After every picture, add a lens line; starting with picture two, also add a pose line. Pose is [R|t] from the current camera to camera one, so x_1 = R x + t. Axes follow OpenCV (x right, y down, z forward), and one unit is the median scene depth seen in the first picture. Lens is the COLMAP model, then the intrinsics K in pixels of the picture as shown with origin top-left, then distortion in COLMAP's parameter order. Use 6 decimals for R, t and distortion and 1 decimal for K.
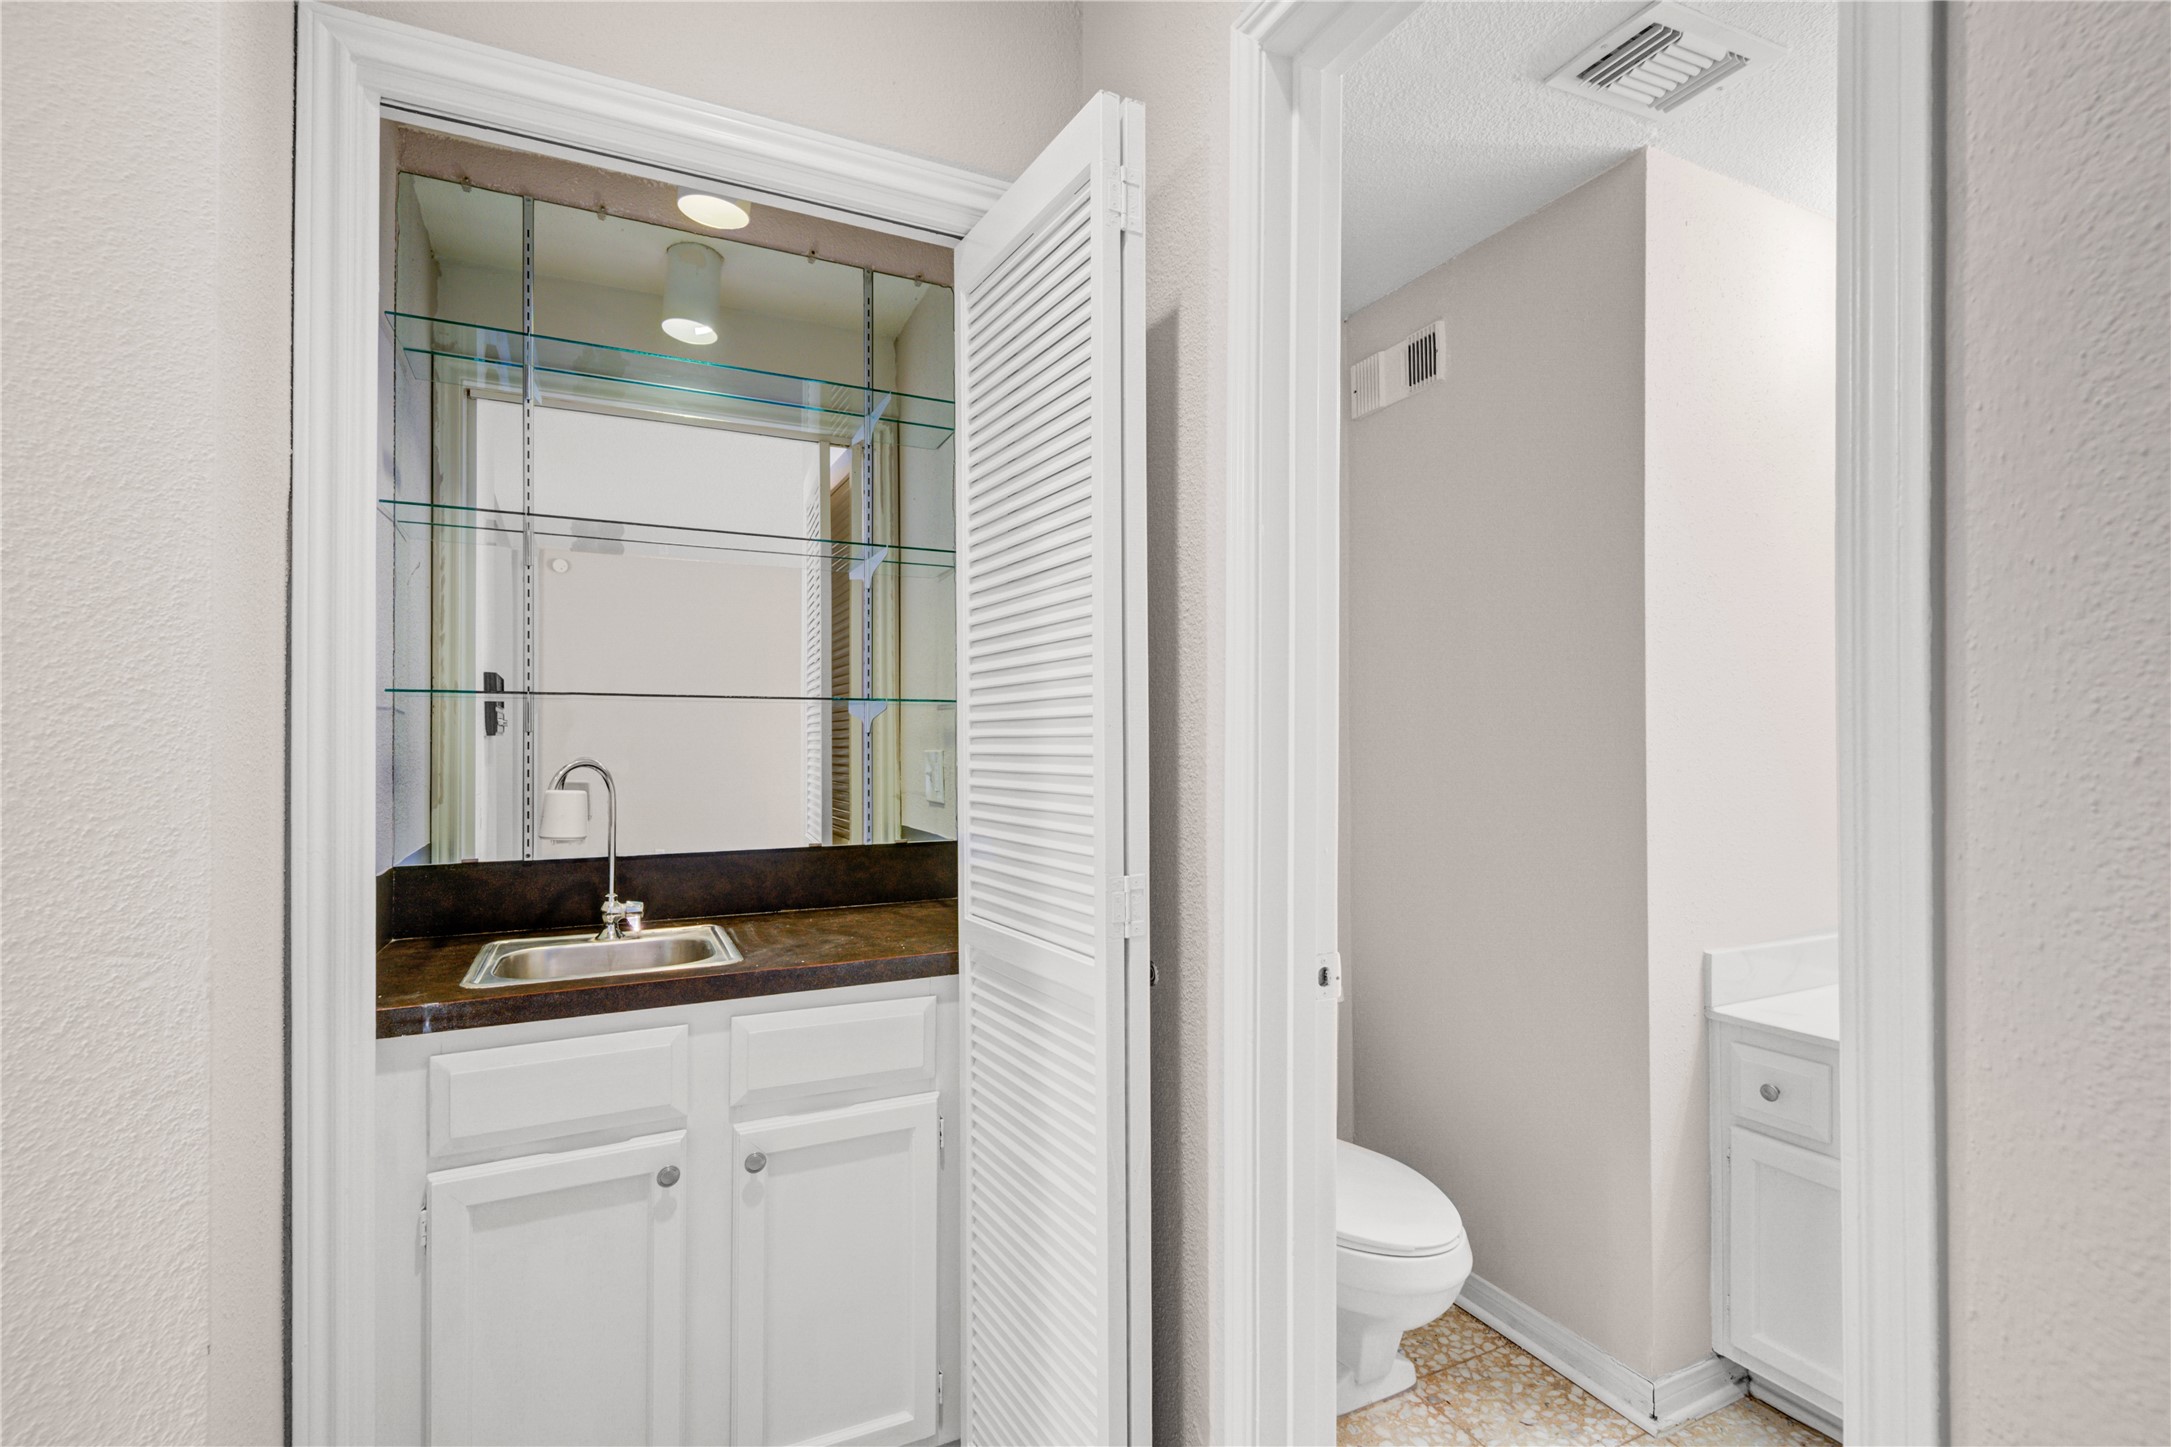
lens RADIAL K [[1006.4, 0, 1078.6], [0, 1006.4, 743.3], [0, 0, 1]] dist [0.005408, -0.007354]
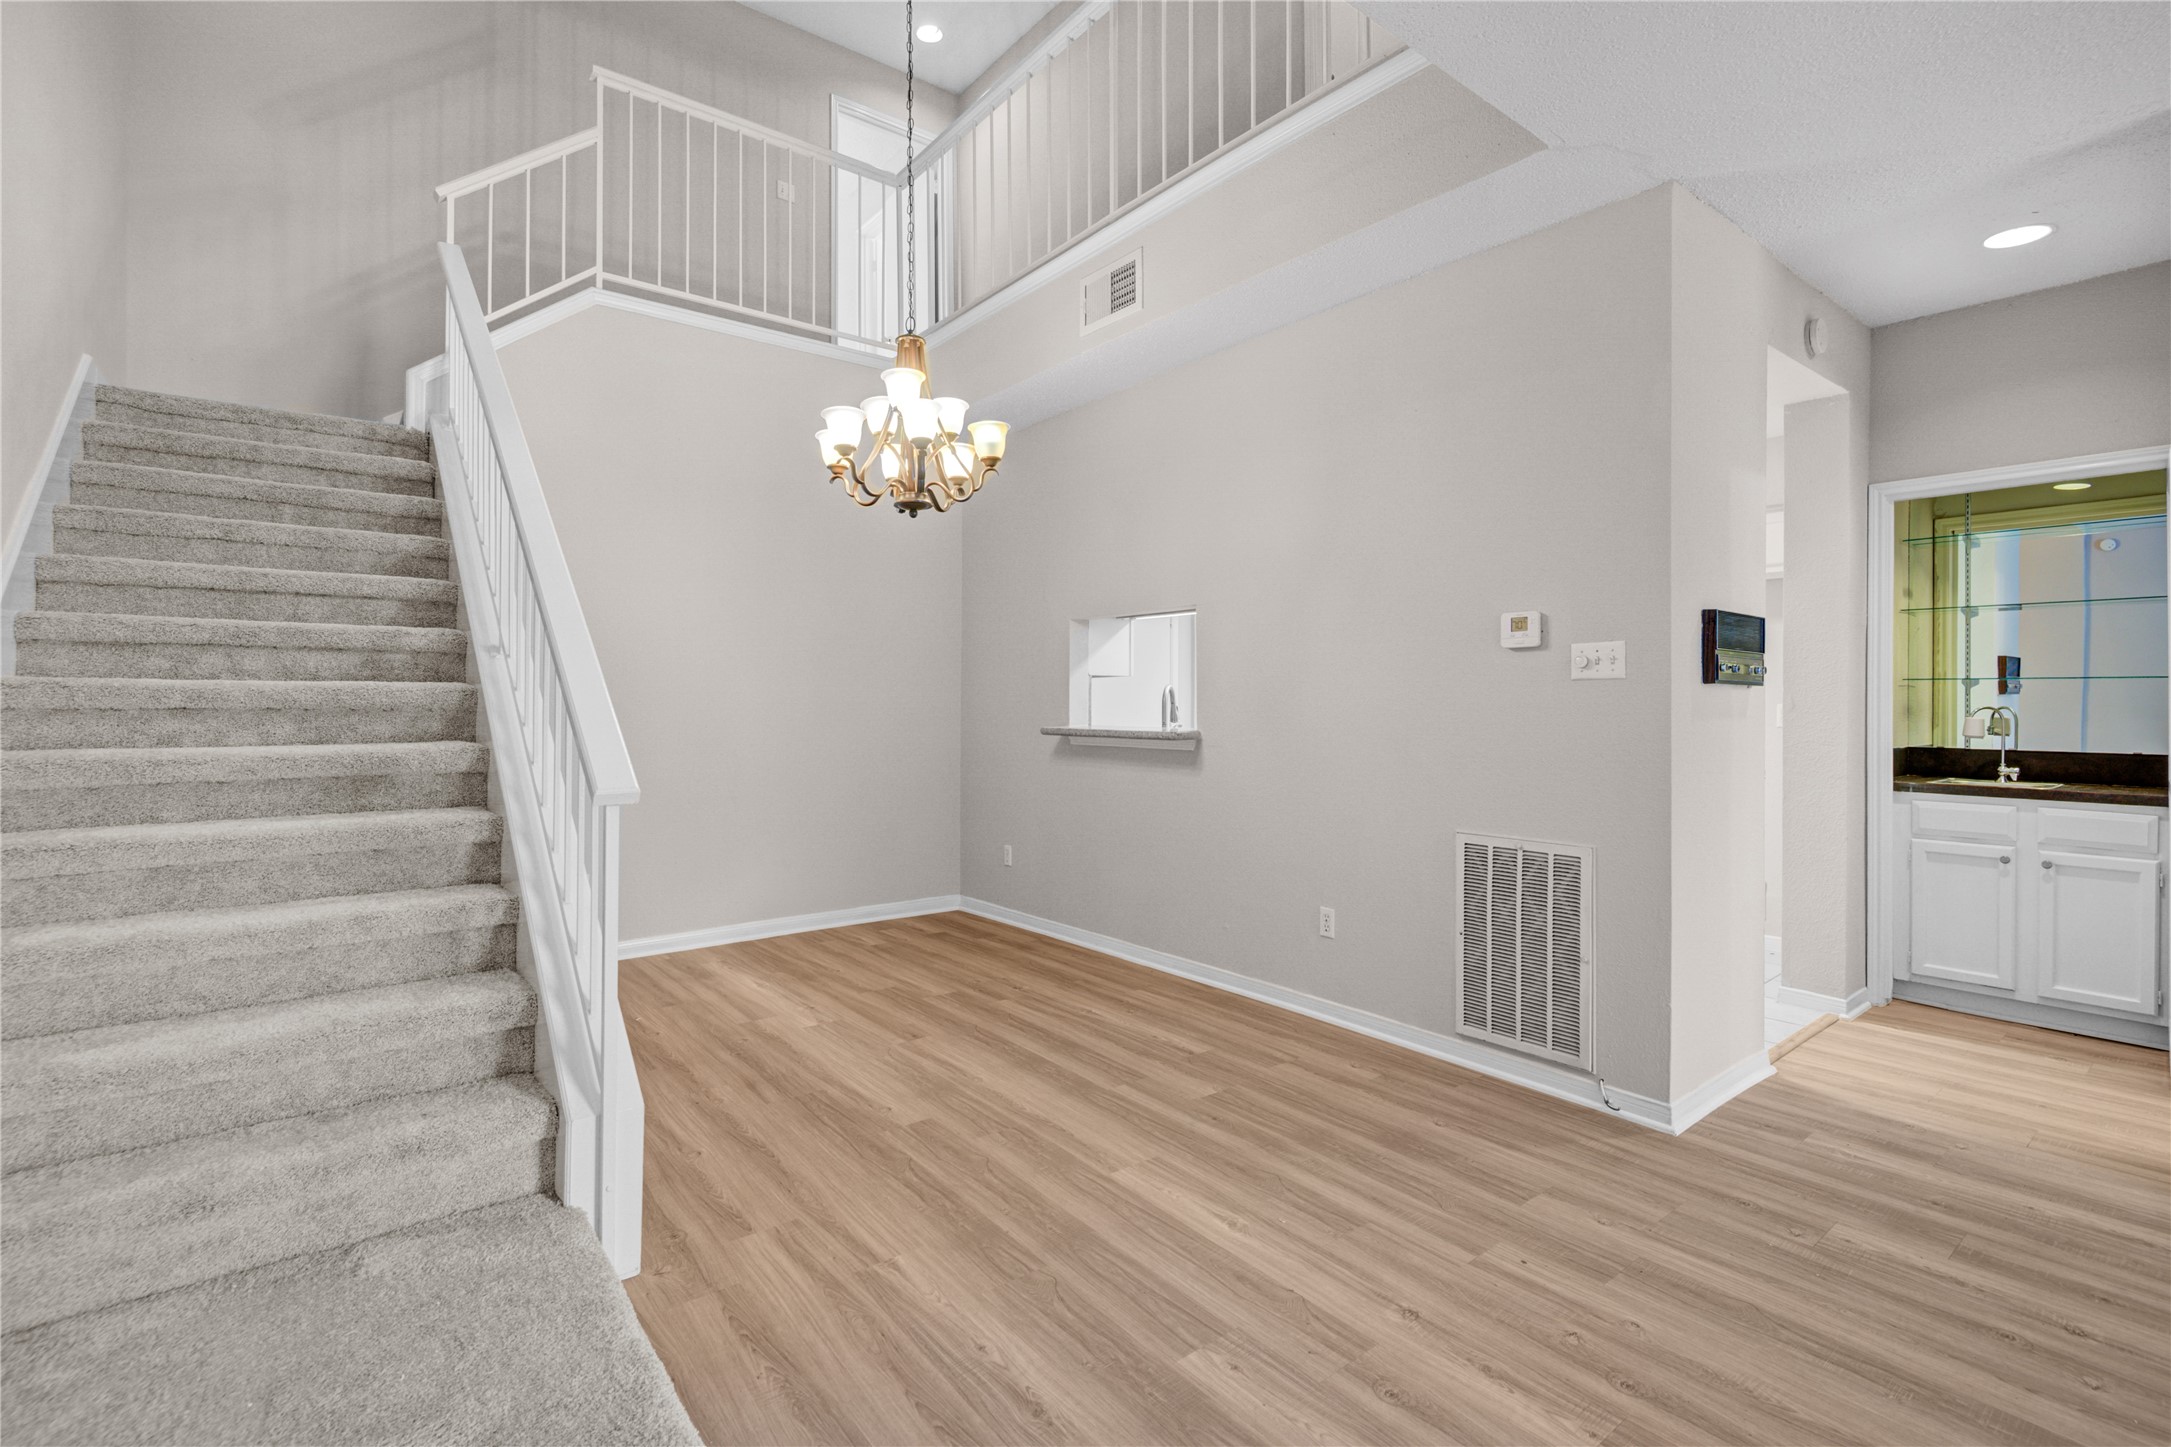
lens RADIAL K [[988.3, 0, 1085.9], [0, 988.3, 704.4], [0, 0, 1]] dist [0.000211, -0.004008]
pose [[0.230038, 0.006436, -0.973160, 1.436474], [-0.001476, 0.999979, 0.006264, -0.000978], [0.973180, -0.000005, 0.230043, -1.810322]]
